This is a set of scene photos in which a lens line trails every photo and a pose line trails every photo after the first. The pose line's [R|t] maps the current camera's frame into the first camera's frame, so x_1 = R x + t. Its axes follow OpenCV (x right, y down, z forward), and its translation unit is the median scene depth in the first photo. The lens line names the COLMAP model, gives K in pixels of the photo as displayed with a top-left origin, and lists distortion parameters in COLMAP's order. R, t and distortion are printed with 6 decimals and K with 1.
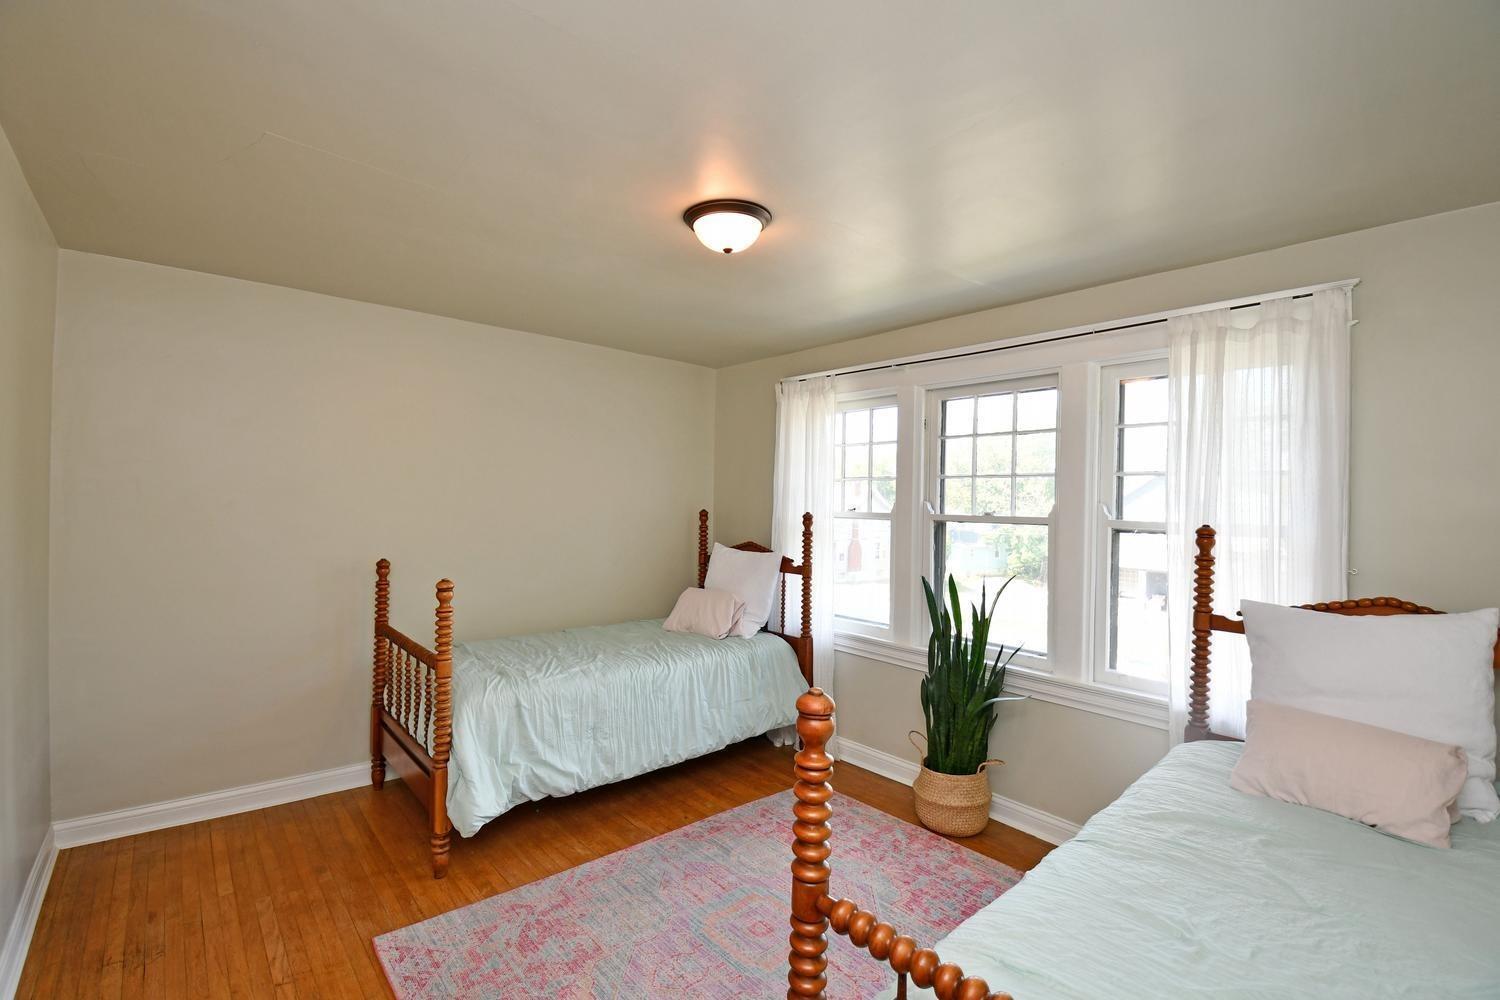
lens RADIAL K [[647.0, 0, 741.8], [0, 647.0, 501.9], [0, 0, 1]] dist [-0.000219, -0.000012]
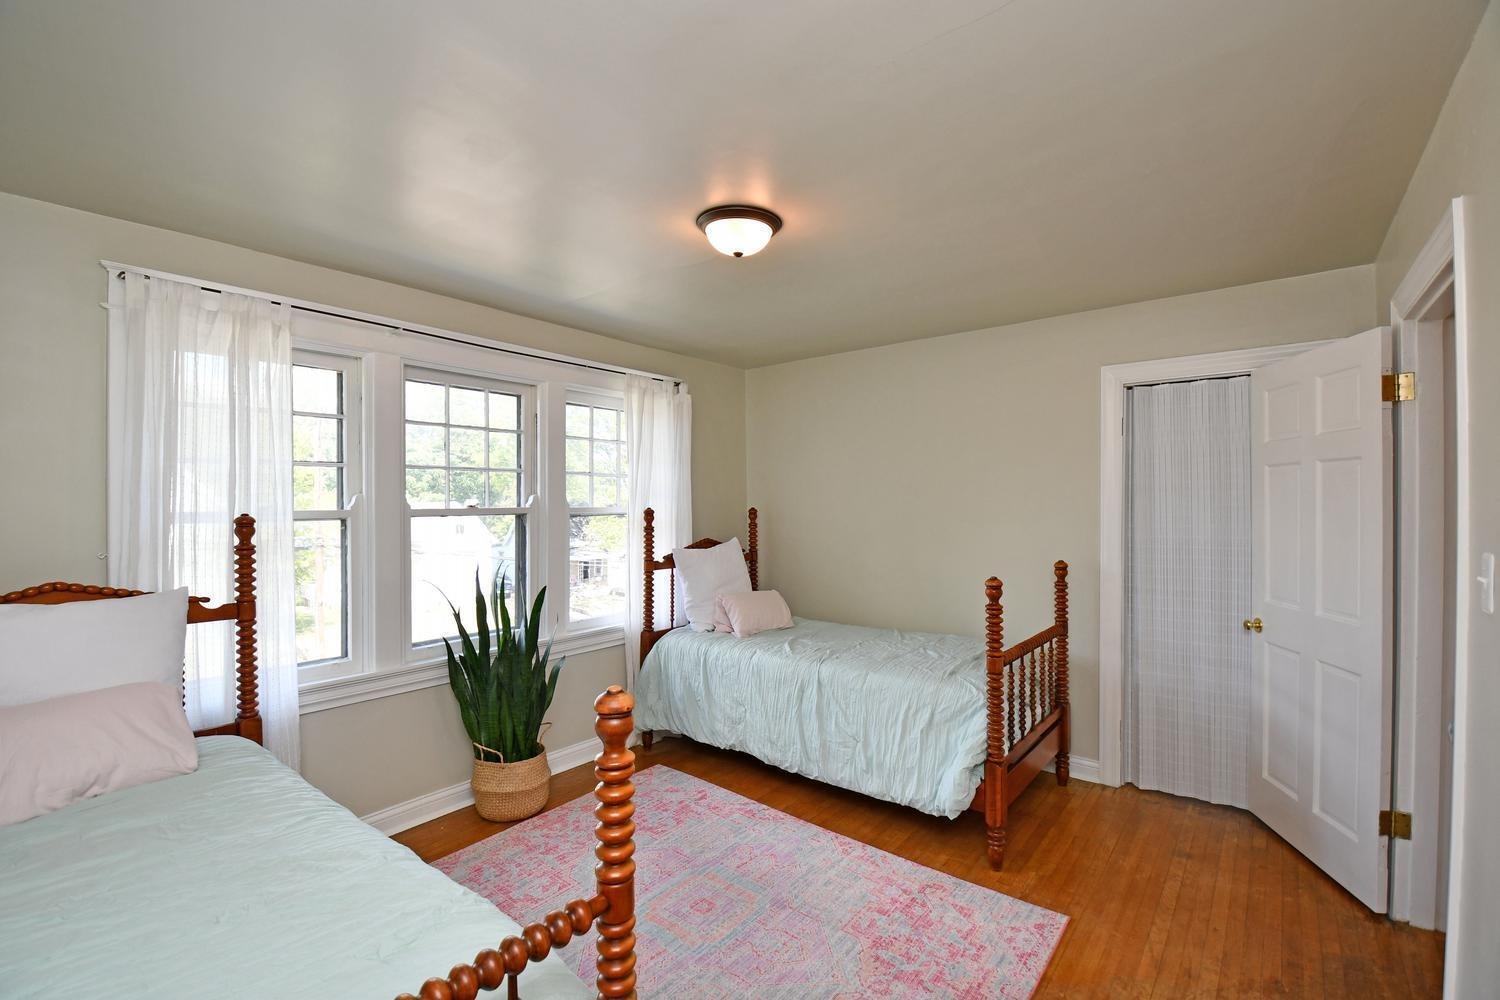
lens RADIAL K [[647.0, 0, 741.8], [0, 647.0, 501.9], [0, 0, 1]] dist [-0.000219, -0.000012]
pose [[-0.161271, -0.023881, 0.986621, -0.732044], [-0.002628, 0.999714, 0.023768, -0.014914], [-0.986907, 0.001240, -0.161287, 0.799592]]
